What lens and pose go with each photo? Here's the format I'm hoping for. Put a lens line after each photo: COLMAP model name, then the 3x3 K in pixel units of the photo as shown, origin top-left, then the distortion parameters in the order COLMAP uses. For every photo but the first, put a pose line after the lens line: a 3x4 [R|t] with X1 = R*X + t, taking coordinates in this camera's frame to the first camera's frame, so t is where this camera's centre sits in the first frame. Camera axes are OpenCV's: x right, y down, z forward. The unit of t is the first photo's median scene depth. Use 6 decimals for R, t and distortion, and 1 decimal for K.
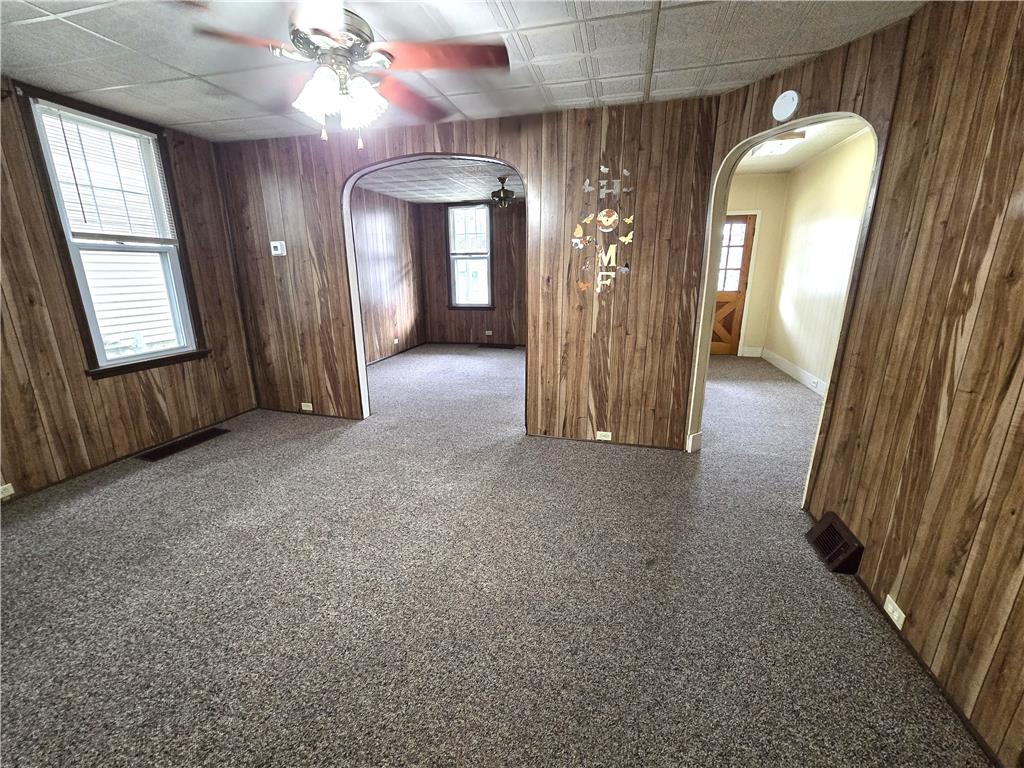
lens RADIAL K [[421.7, 0, 508.8], [0, 421.7, 381.4], [0, 0, 1]] dist [-0.000316, 0.000048]
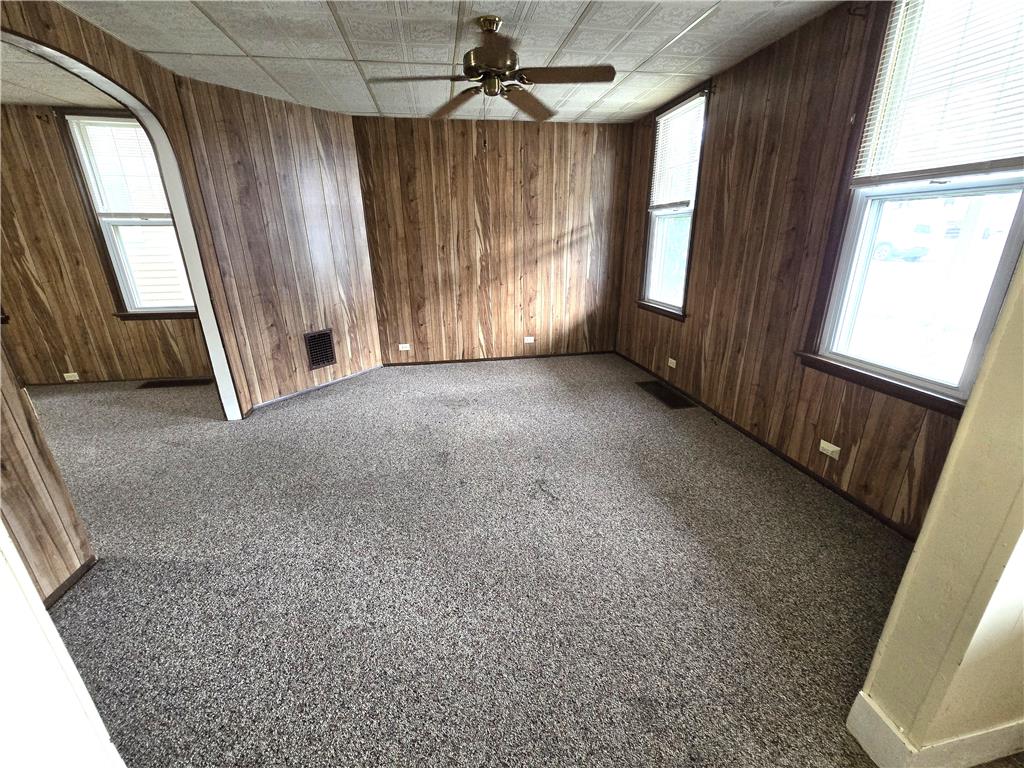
lens RADIAL K [[421.7, 0, 508.8], [0, 421.7, 381.4], [0, 0, 1]] dist [-0.000316, 0.000048]
pose [[0.415464, 0.303448, -0.857502, 0.758917], [-0.228794, 0.947267, 0.224362, -0.388445], [0.880365, 0.102977, 0.462983, 1.385806]]
